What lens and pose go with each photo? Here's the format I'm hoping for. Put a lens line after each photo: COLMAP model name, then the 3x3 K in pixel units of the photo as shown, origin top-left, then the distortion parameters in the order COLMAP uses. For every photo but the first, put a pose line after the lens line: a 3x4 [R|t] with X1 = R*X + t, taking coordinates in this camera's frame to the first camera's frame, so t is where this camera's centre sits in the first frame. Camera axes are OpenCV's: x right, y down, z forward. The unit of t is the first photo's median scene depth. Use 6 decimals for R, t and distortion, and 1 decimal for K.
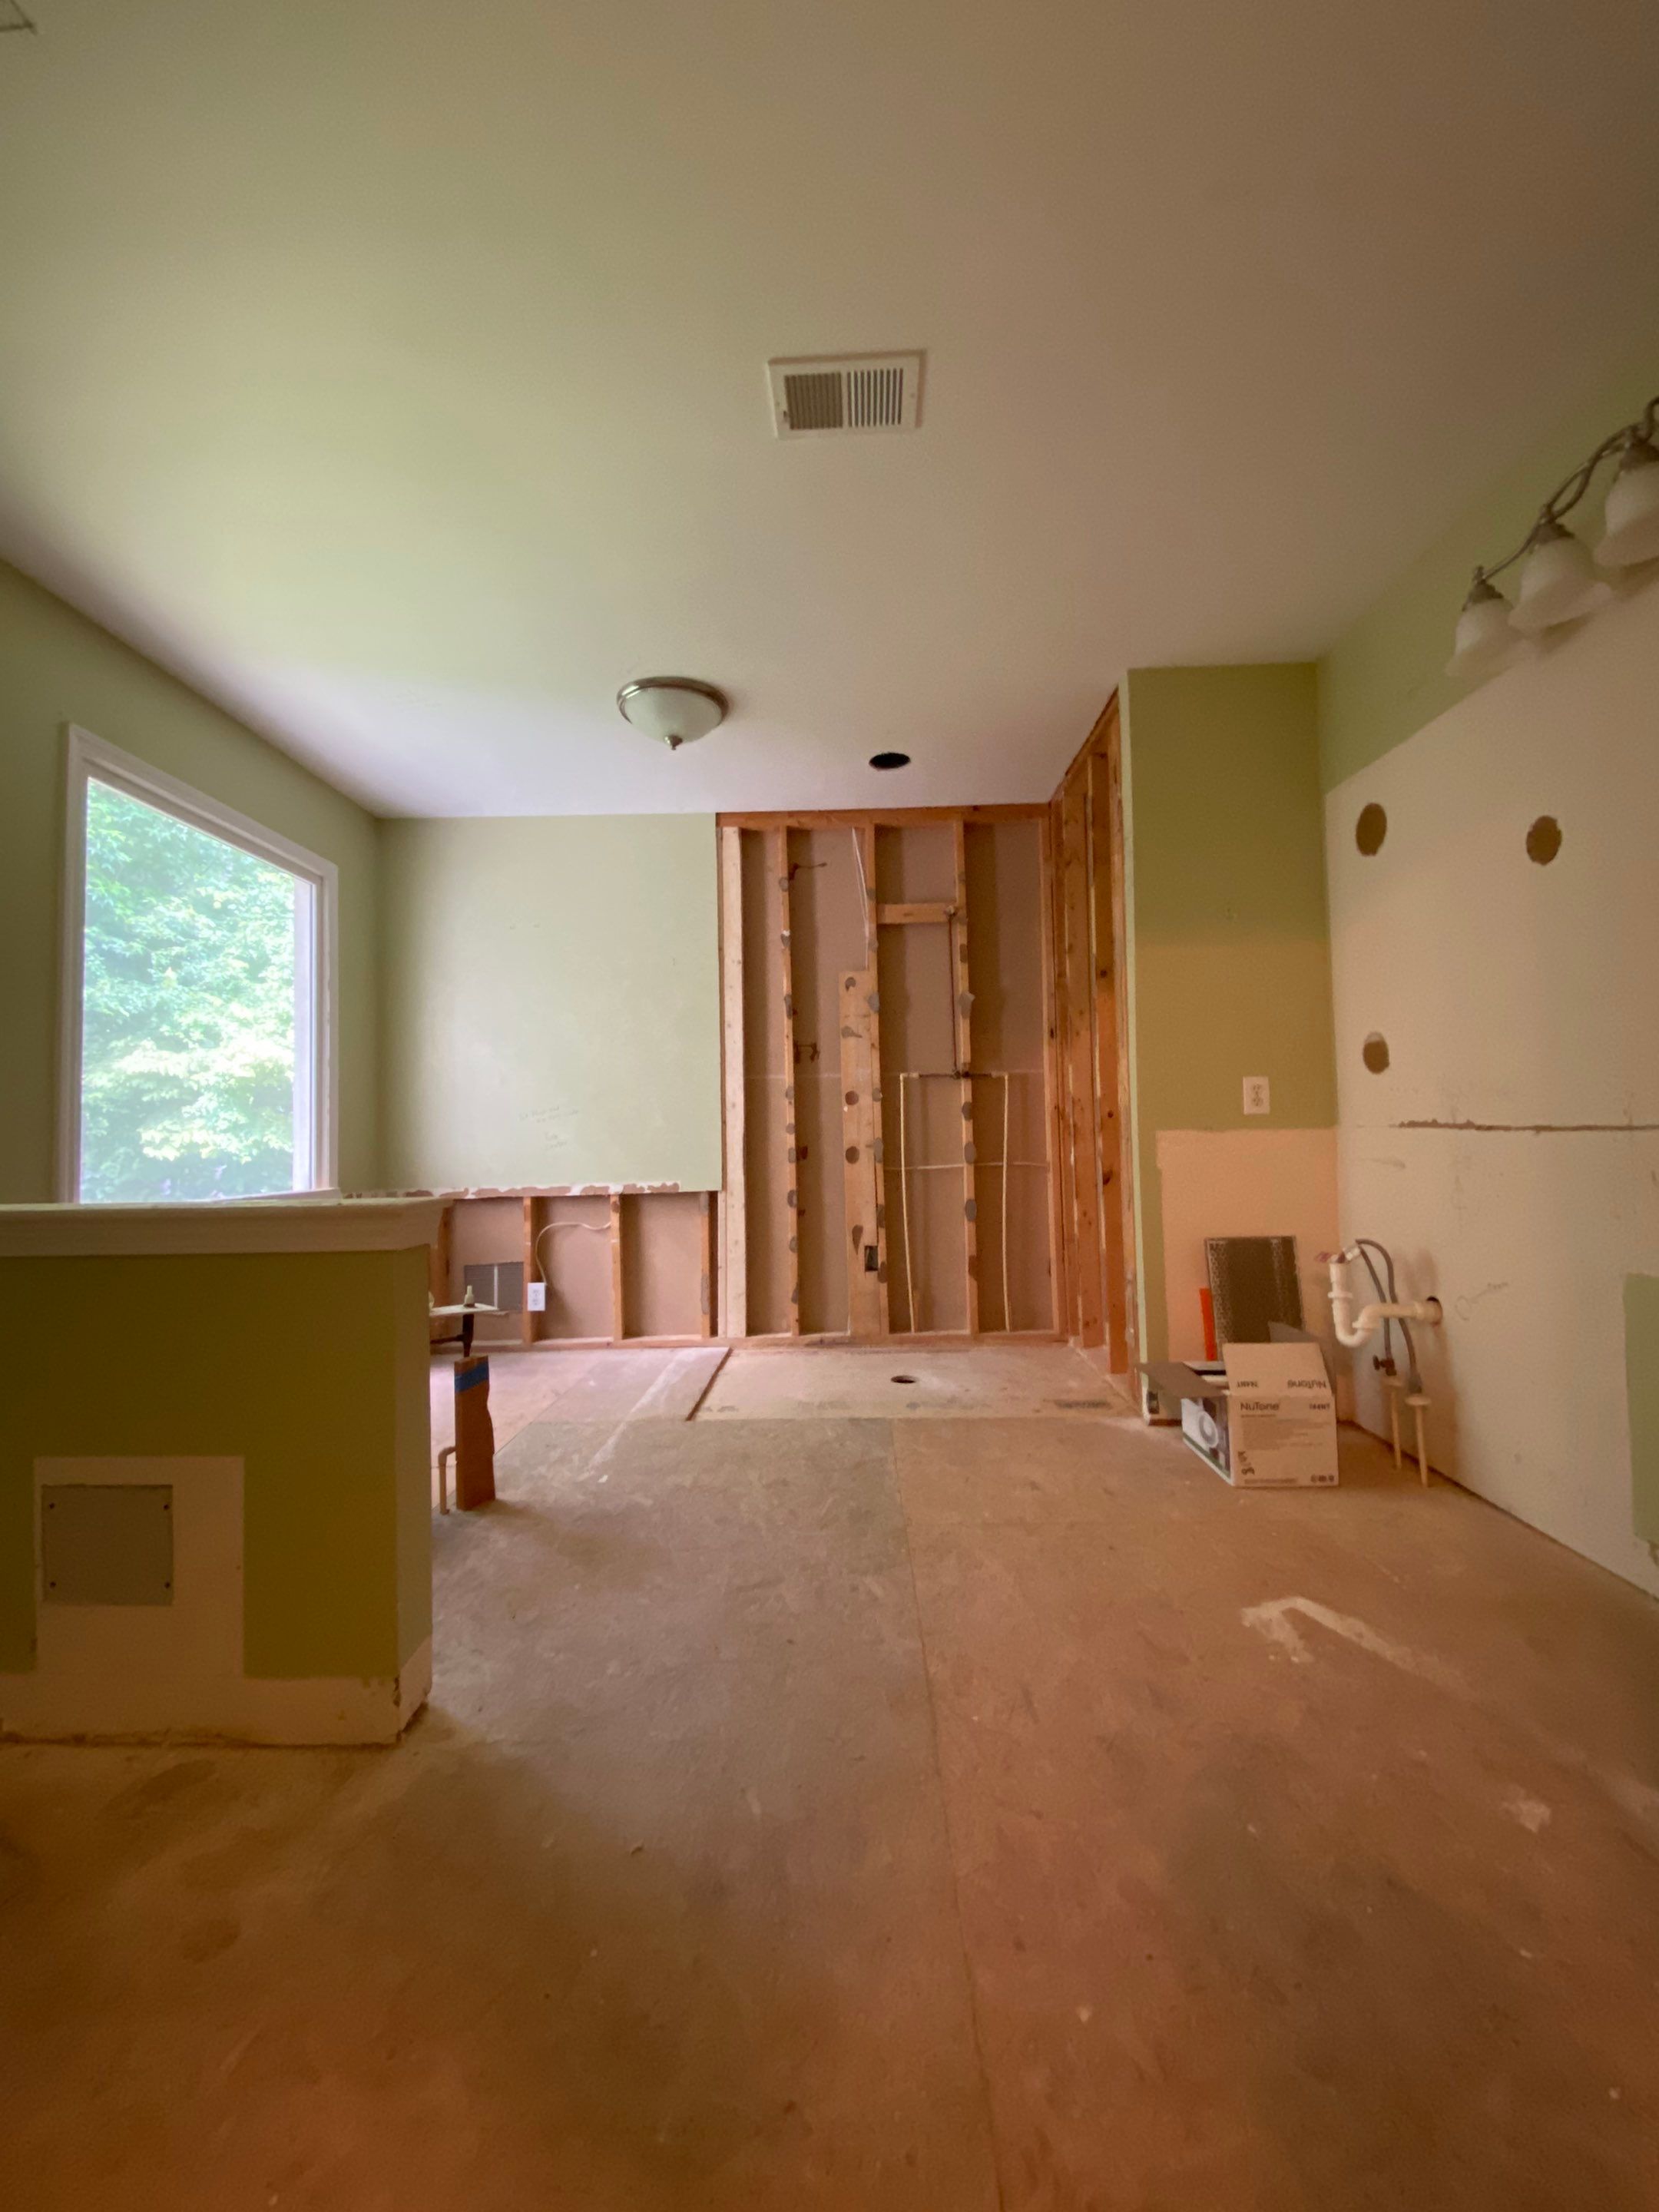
lens RADIAL K [[898.4, 0, 832.9], [0, 898.4, 1111.7], [0, 0, 1]] dist [0.052109, -0.045501]
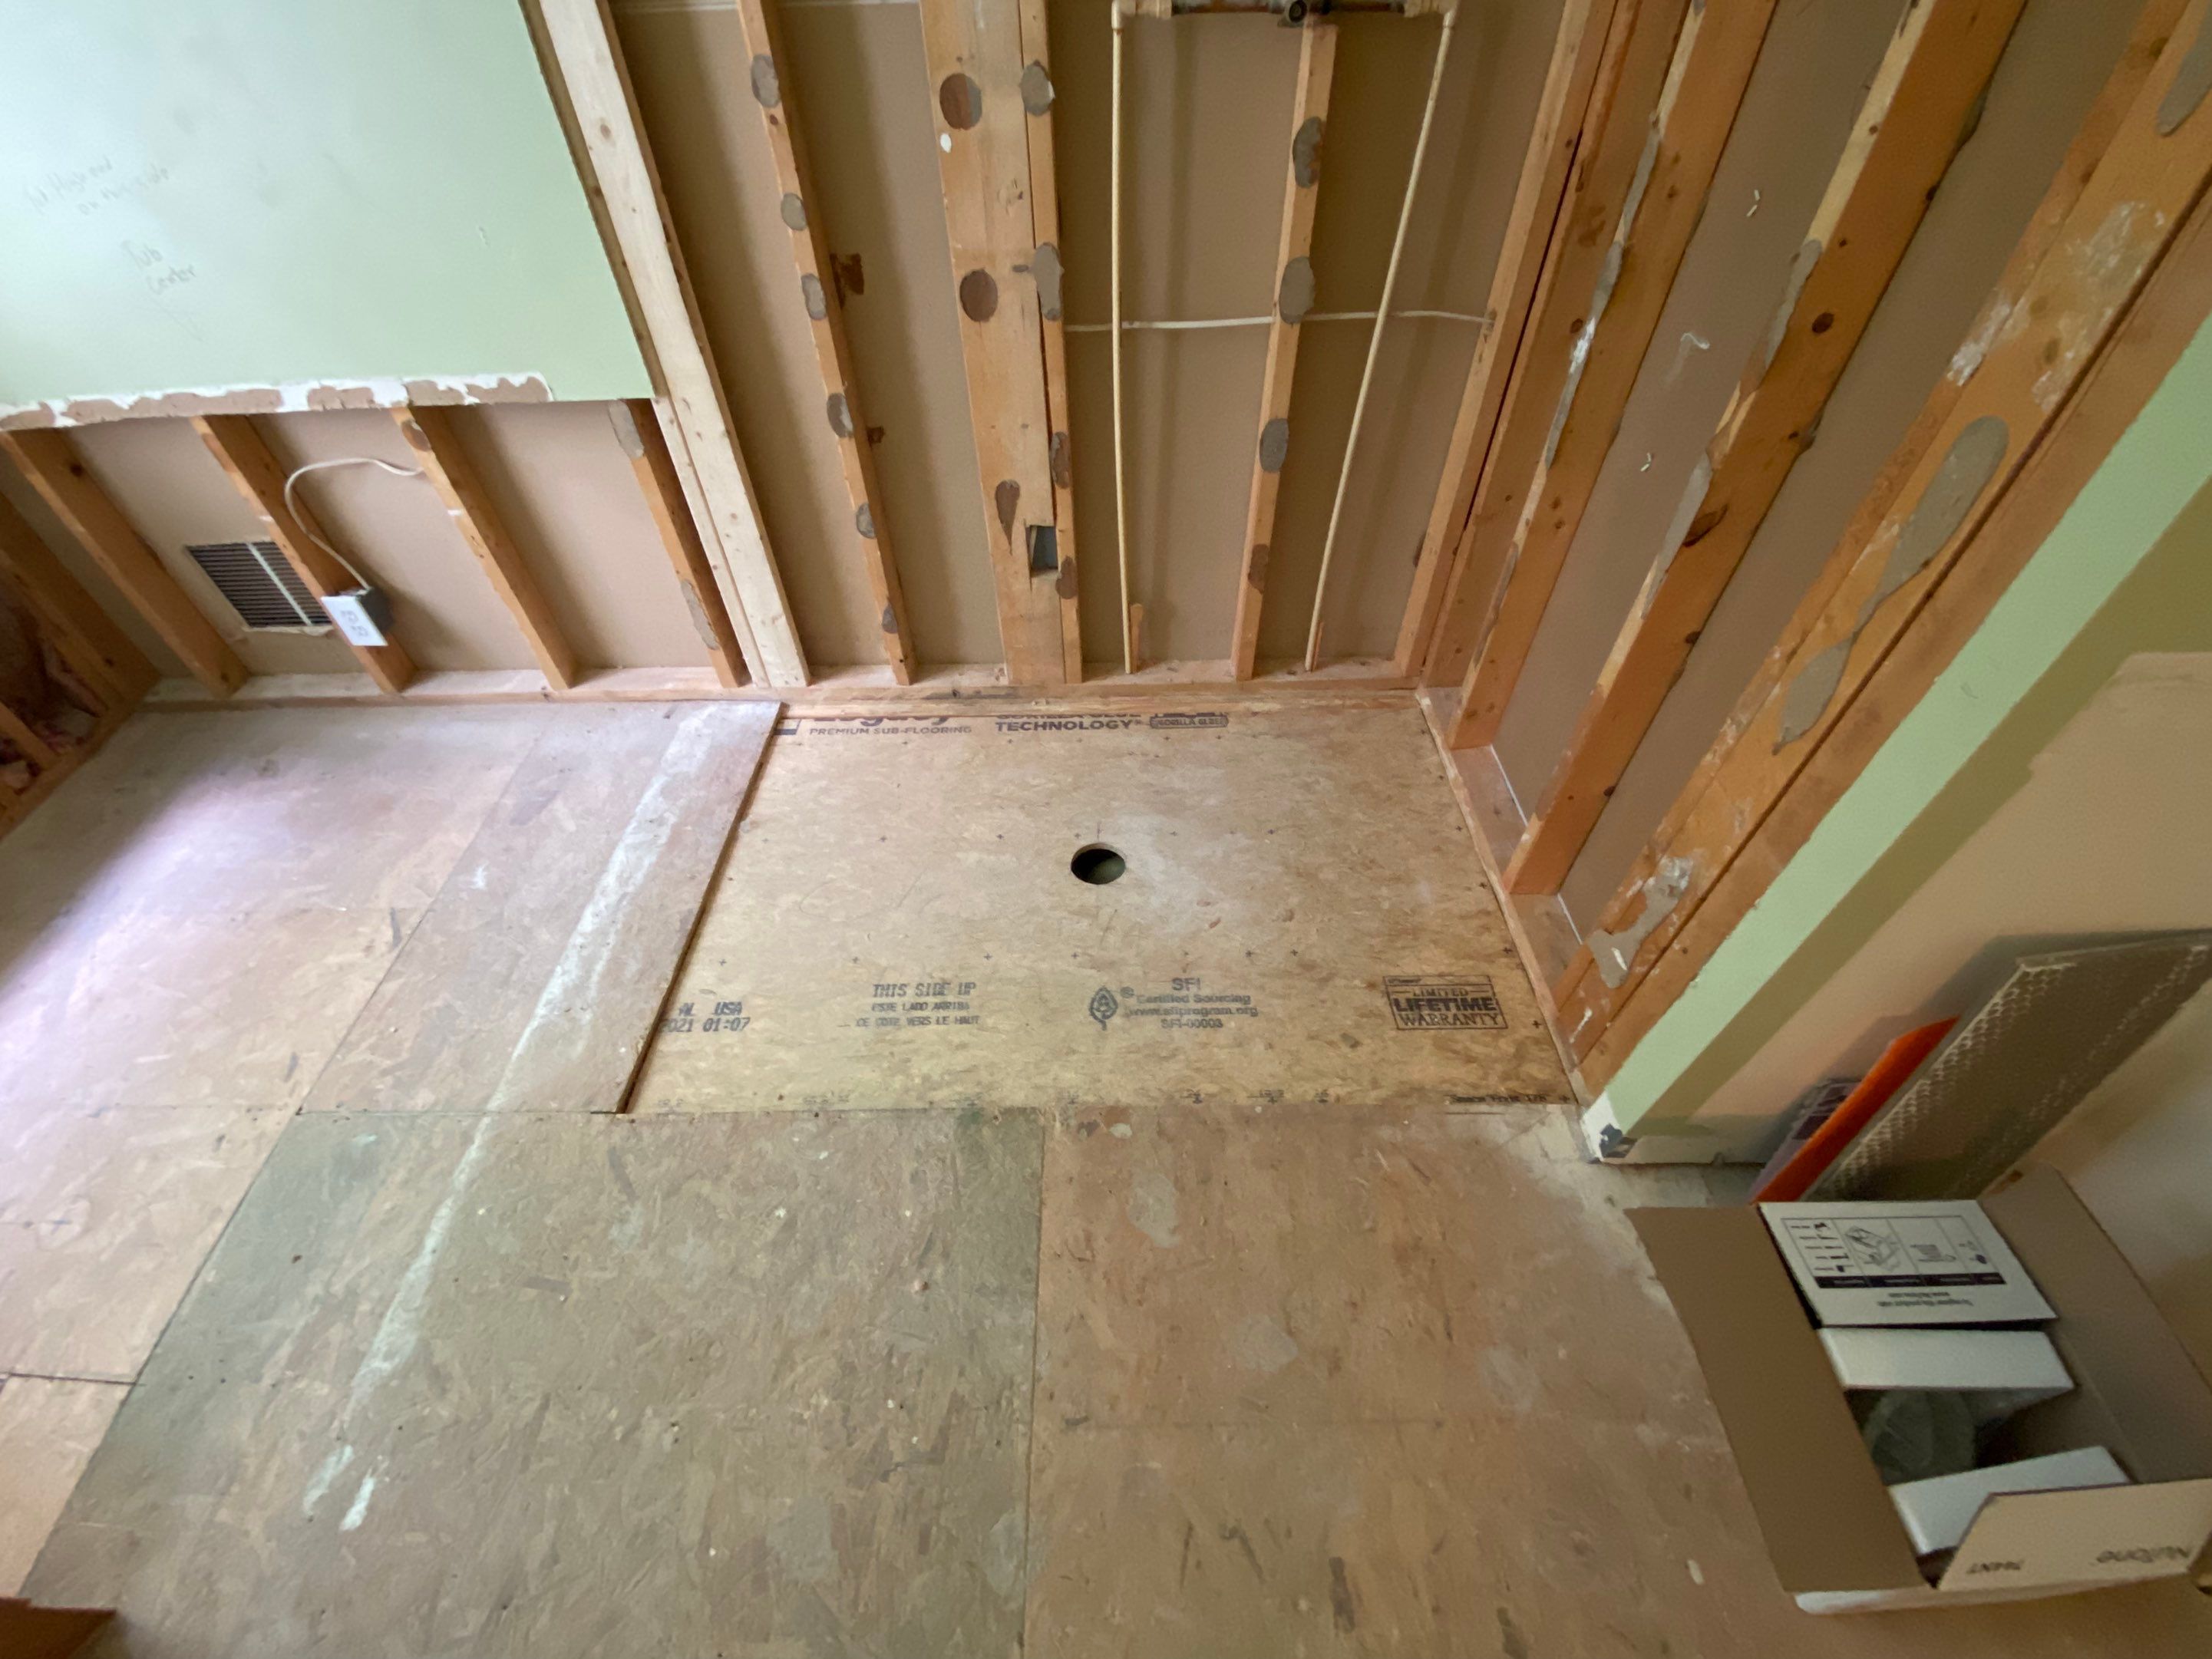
lens RADIAL K [[898.3, 0, 1095.7], [0, 898.3, 836.2], [0, 0, 1]] dist [0.052109, -0.045501]
pose [[0.999835, -0.011401, 0.014119, 0.062380], [-0.002859, 0.669379, 0.742916, -0.082644], [-0.017921, -0.742834, 0.669236, 0.582275]]
